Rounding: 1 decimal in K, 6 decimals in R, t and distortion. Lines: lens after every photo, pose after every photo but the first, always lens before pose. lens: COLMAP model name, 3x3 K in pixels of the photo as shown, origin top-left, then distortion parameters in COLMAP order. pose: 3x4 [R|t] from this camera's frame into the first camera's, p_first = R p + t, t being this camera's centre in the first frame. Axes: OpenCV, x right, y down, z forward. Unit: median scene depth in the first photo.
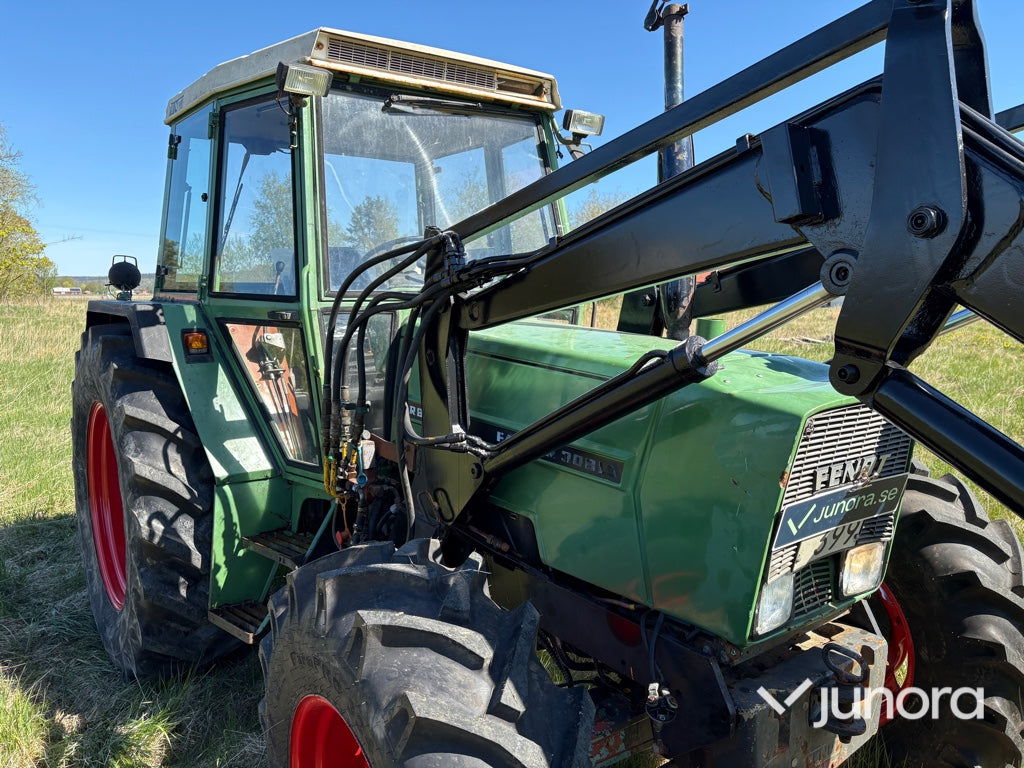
lens RADIAL K [[772.9, 0, 507.3], [0, 772.9, 387.8], [0, 0, 1]] dist [0.056402, -0.055631]
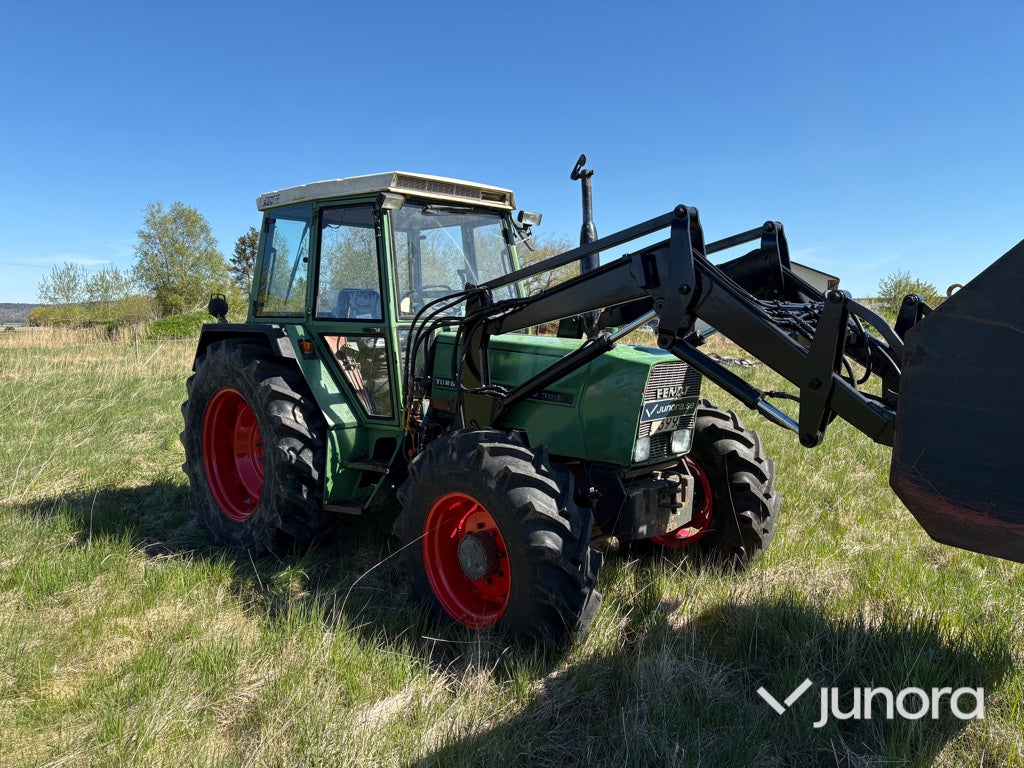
lens RADIAL K [[770.6, 0, 504.1], [0, 770.6, 389.4], [0, 0, 1]] dist [0.098159, -0.124732]
pose [[0.989291, -0.015292, 0.145151, -0.282491], [0.020709, 0.999141, -0.035882, 0.124921], [-0.144477, 0.038504, 0.988759, -0.876467]]
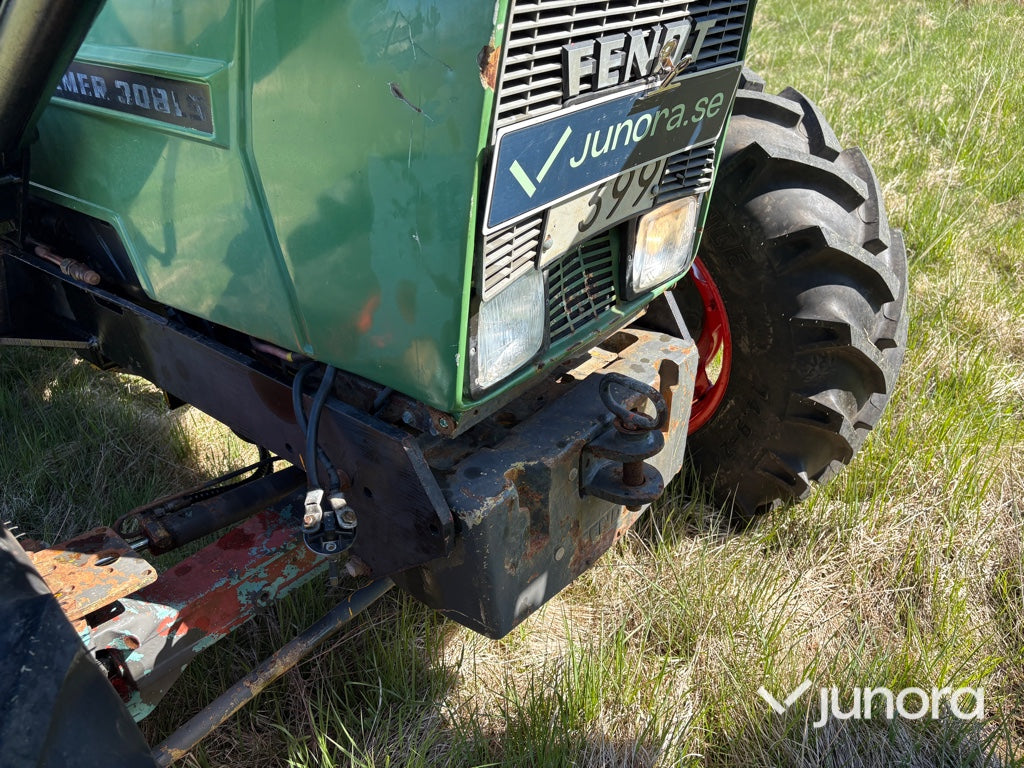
lens RADIAL K [[775.8, 0, 516.4], [0, 775.8, 388.4], [0, 0, 1]] dist [0.055280, -0.057392]
pose [[0.971112, -0.149017, 0.186374, 0.174537], [0.067777, 0.921119, 0.383335, 0.077761], [-0.228796, -0.359629, 0.904610, 0.358766]]
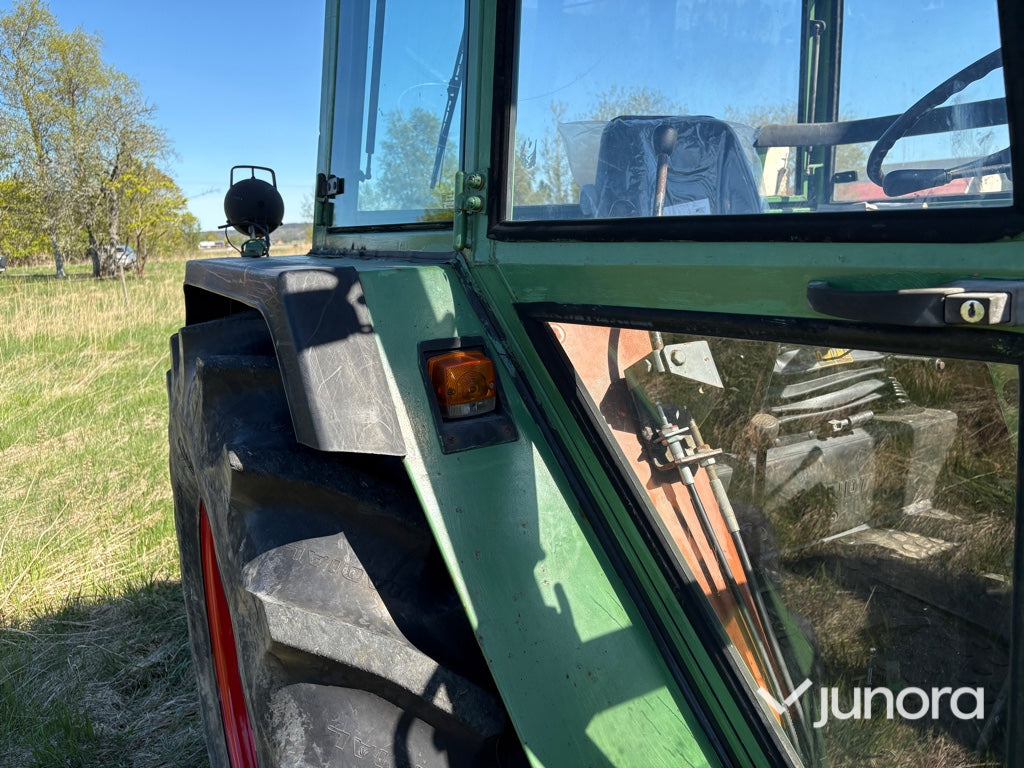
lens RADIAL K [[776.8, 0, 512.0], [0, 776.8, 384.0], [0, 0, 1]] dist [0.054330, -0.052430]
pose [[0.987820, -0.021417, -0.154118, -0.413701], [0.033113, 0.996729, 0.073725, -0.101404], [0.152035, -0.077930, 0.985298, 0.858554]]
